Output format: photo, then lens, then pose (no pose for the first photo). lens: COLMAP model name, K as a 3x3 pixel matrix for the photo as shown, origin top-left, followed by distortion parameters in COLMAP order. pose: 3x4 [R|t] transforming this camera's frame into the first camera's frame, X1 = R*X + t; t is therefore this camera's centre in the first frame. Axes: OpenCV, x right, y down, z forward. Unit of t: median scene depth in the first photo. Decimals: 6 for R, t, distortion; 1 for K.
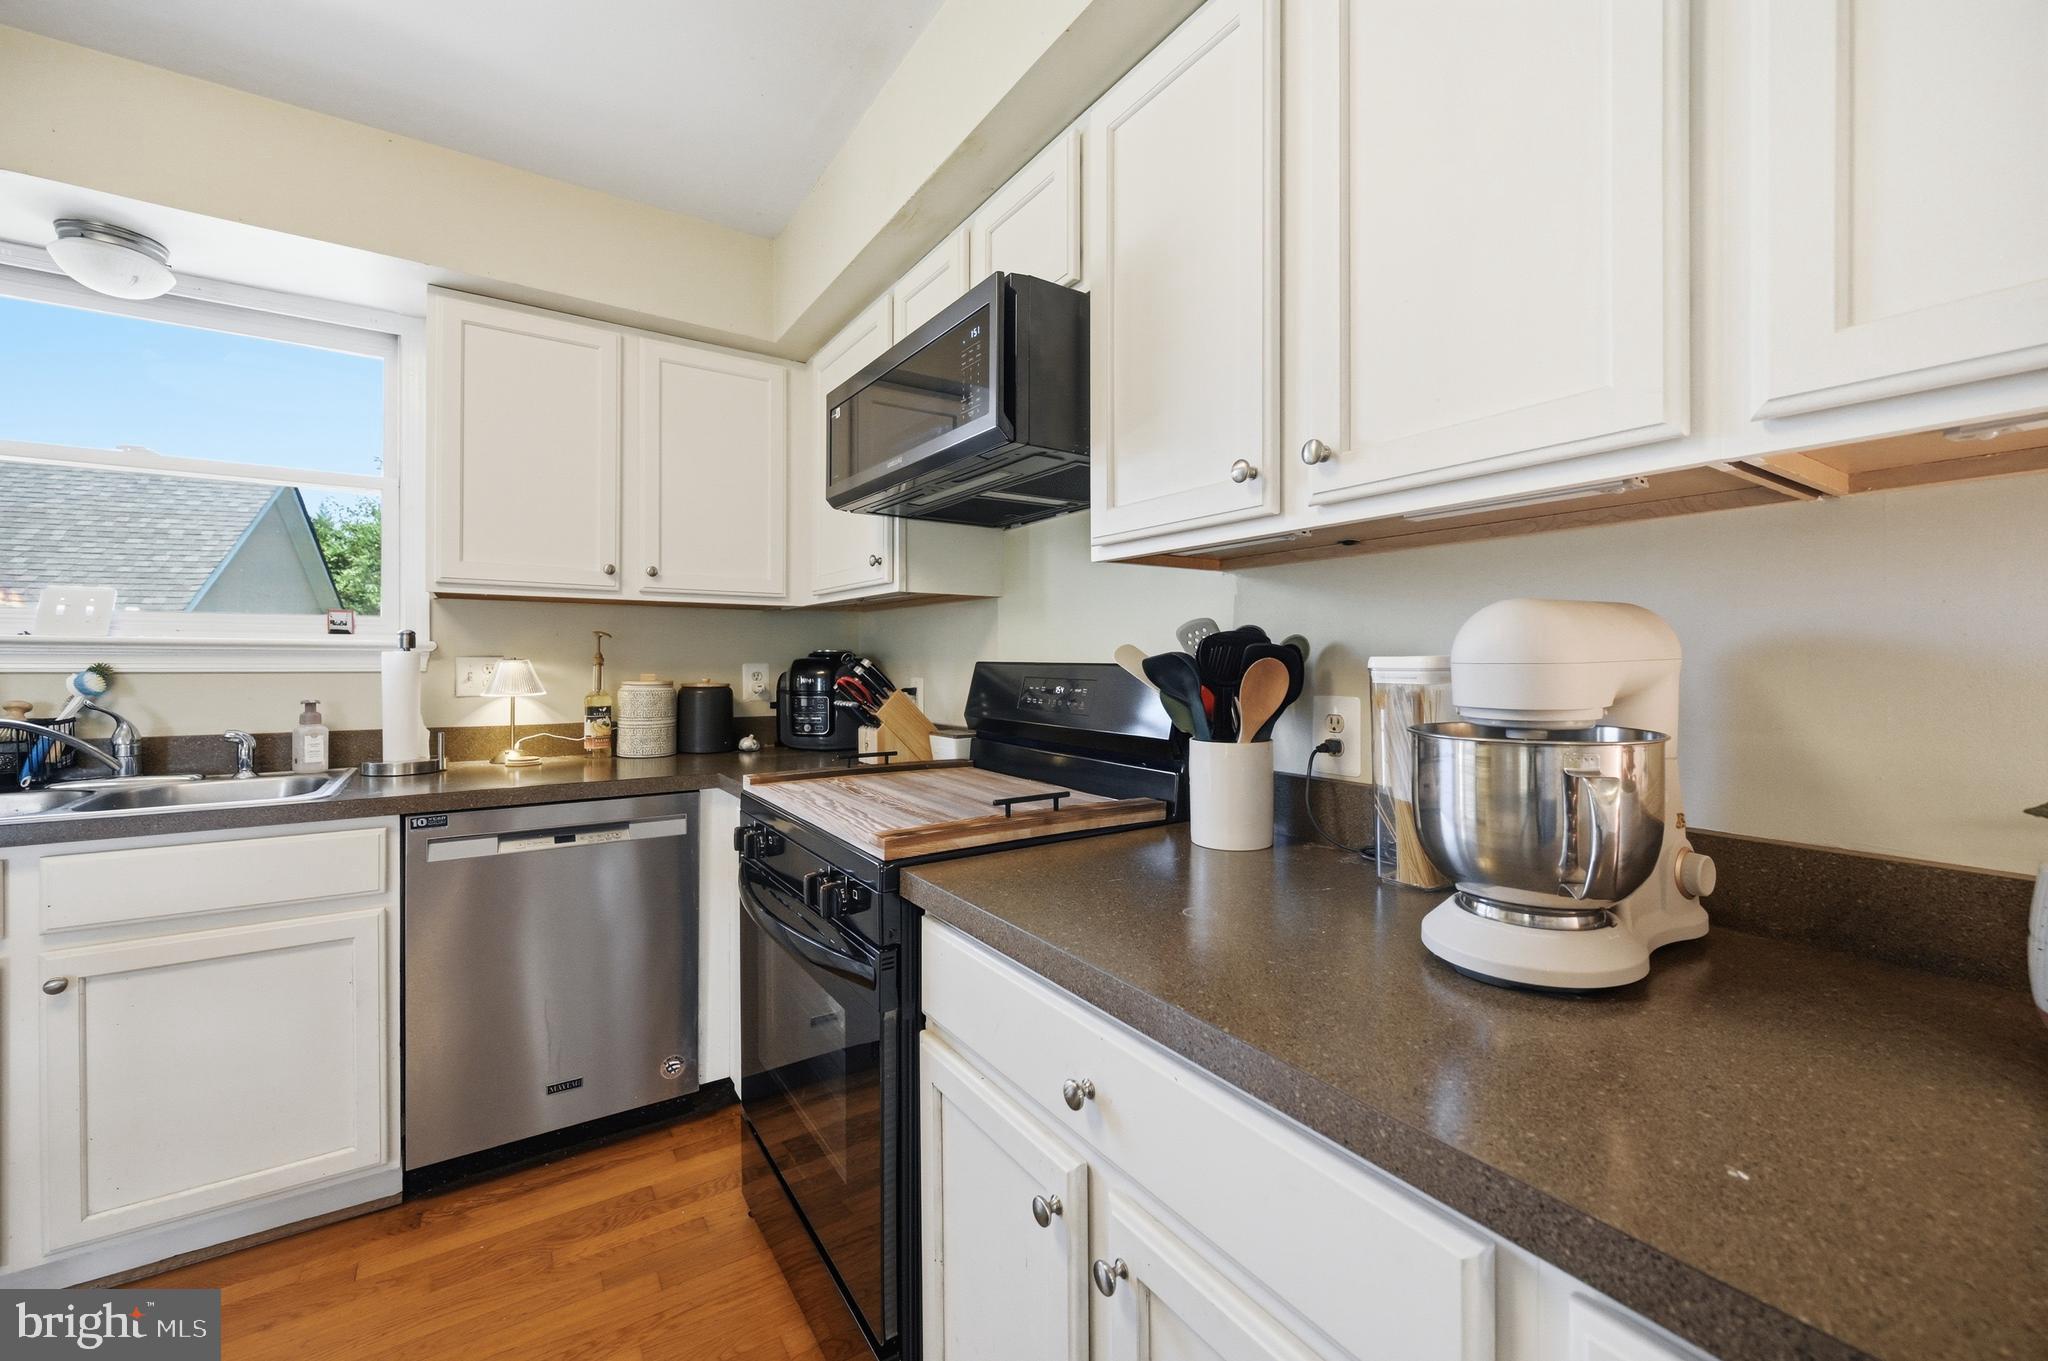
lens RADIAL K [[819.6, 0, 1037.5], [0, 819.6, 658.6], [0, 0, 1]] dist [-0.000829, -0.000544]
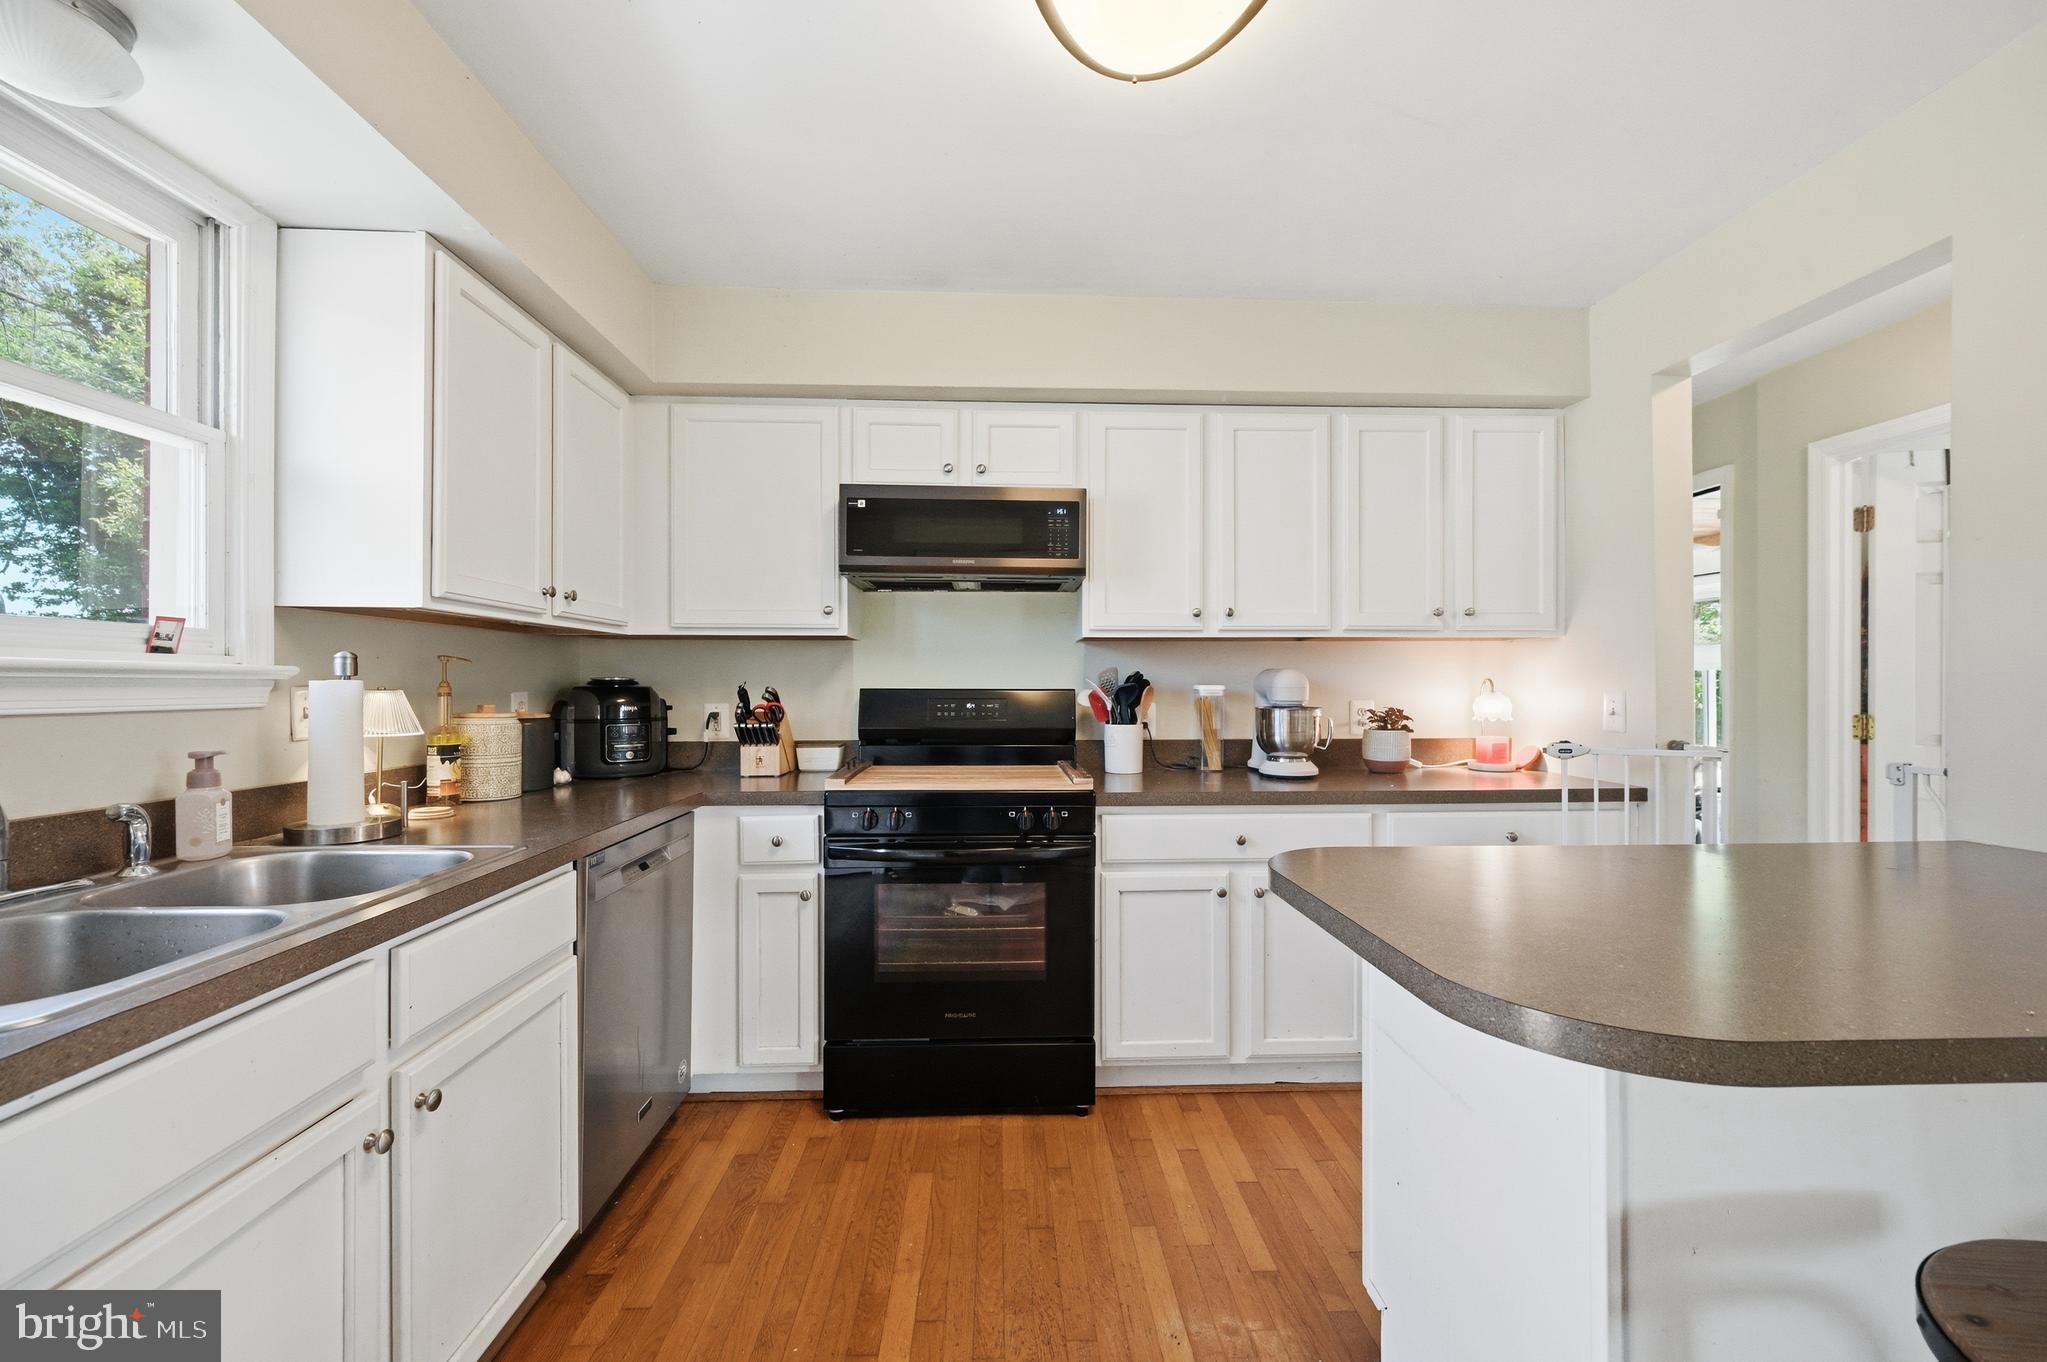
lens RADIAL K [[829.5, 0, 1033.2], [0, 829.5, 686.4], [0, 0, 1]] dist [0.000129, 0.000321]
pose [[0.513774, -0.004207, 0.857915, -1.251008], [0.000896, 0.999990, 0.004367, -0.006455], [-0.857925, -0.001475, 0.513772, 0.062769]]
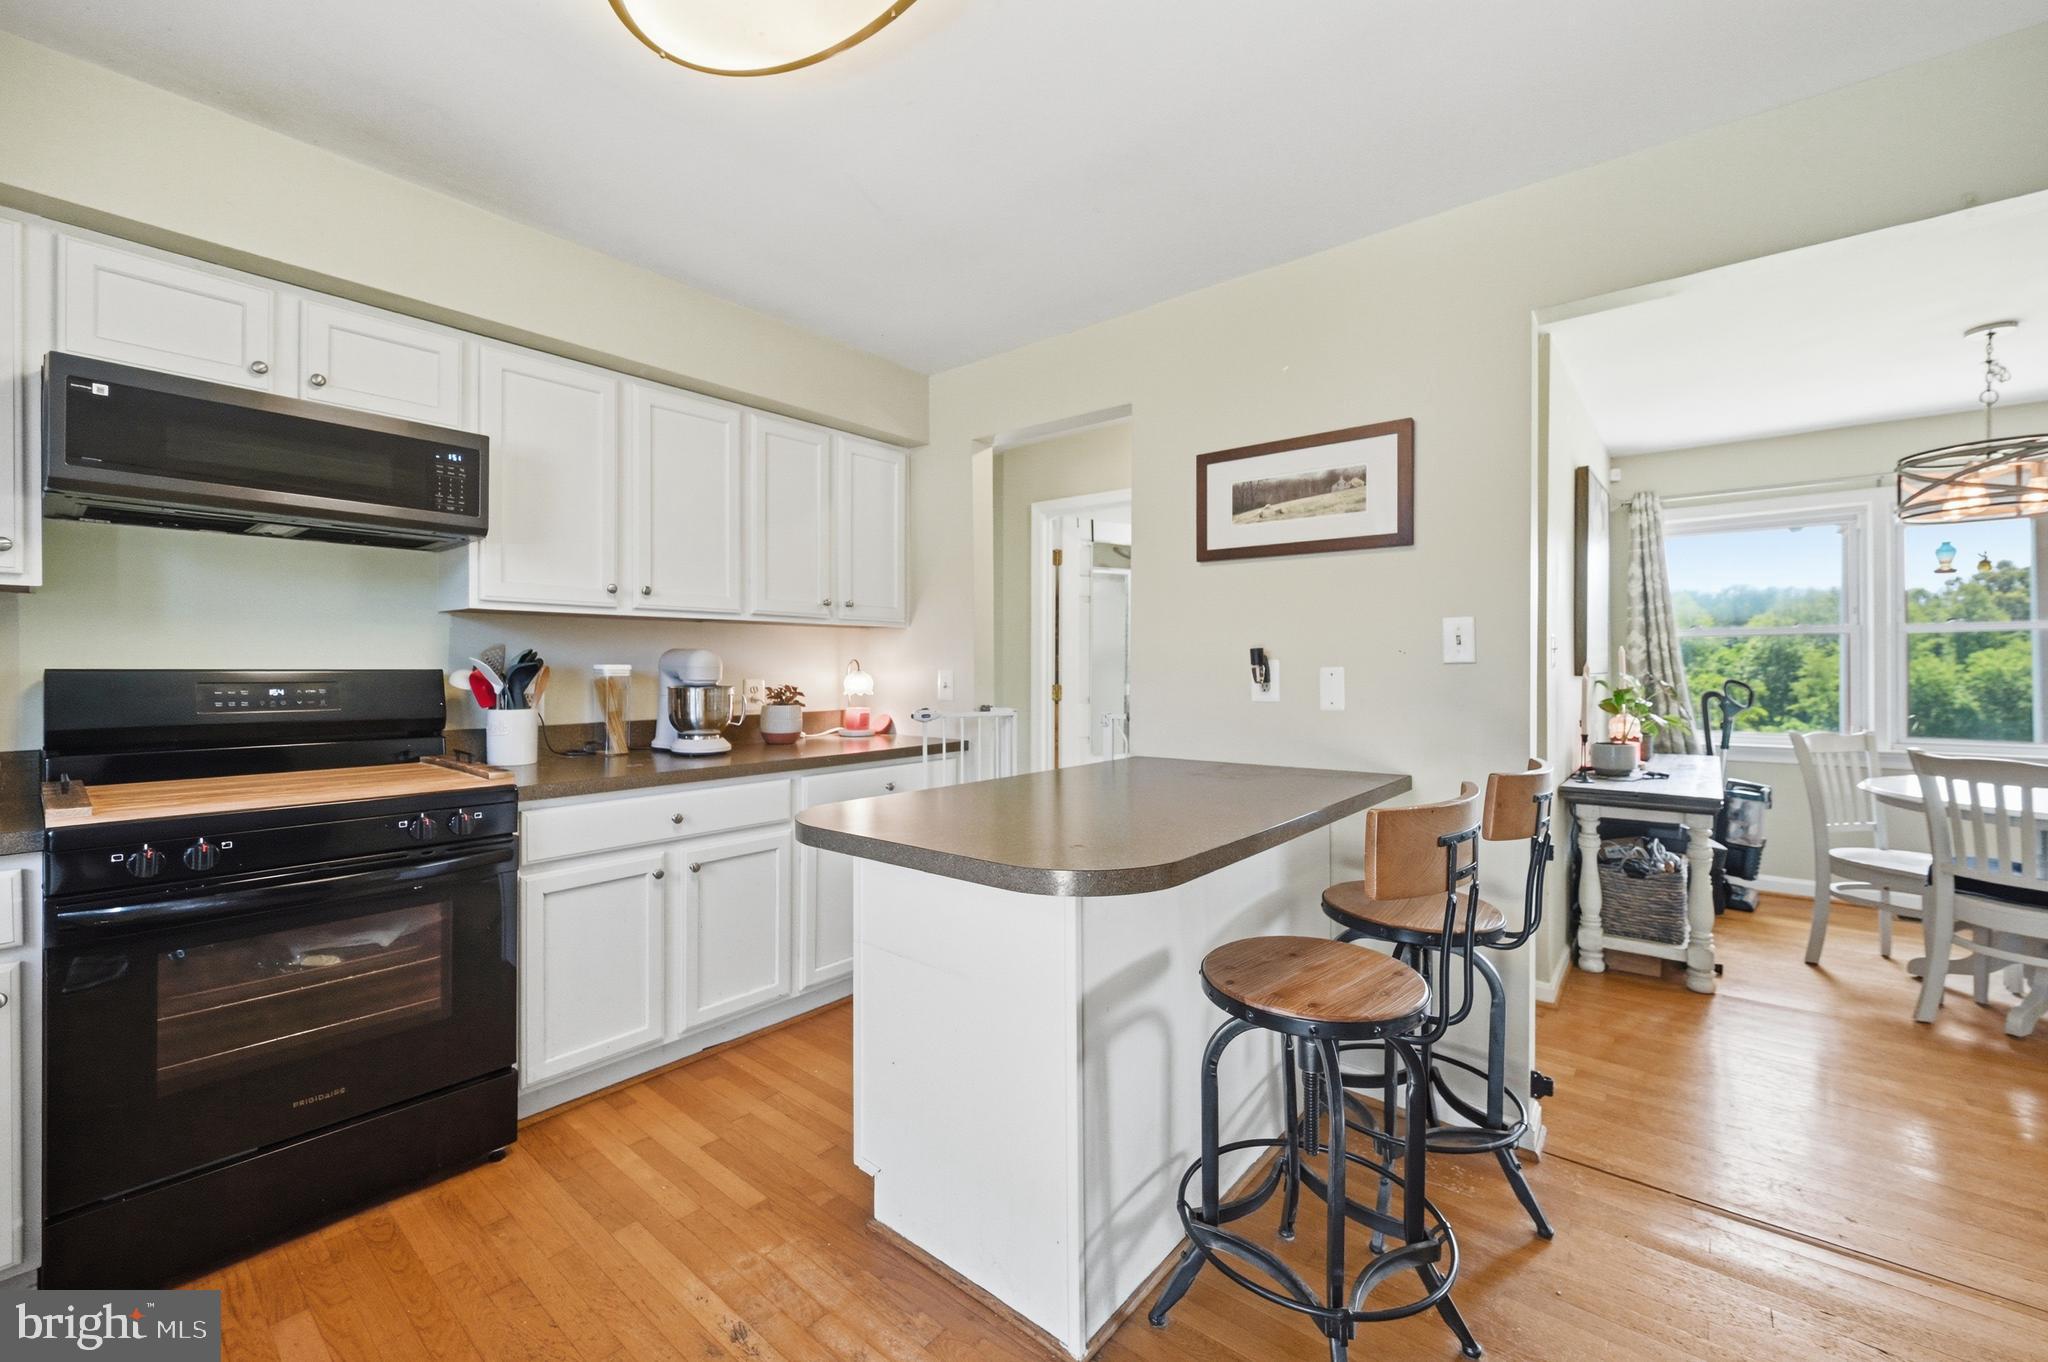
lens RADIAL K [[829.5, 0, 1032.7], [0, 829.5, 667.5], [0, 0, 1]] dist [0.001702, 0.000155]
pose [[-0.289884, -0.005084, 0.957048, -1.385563], [-0.002981, 0.999986, 0.004409, -0.005979], [-0.957057, -0.001575, -0.289895, 0.292531]]
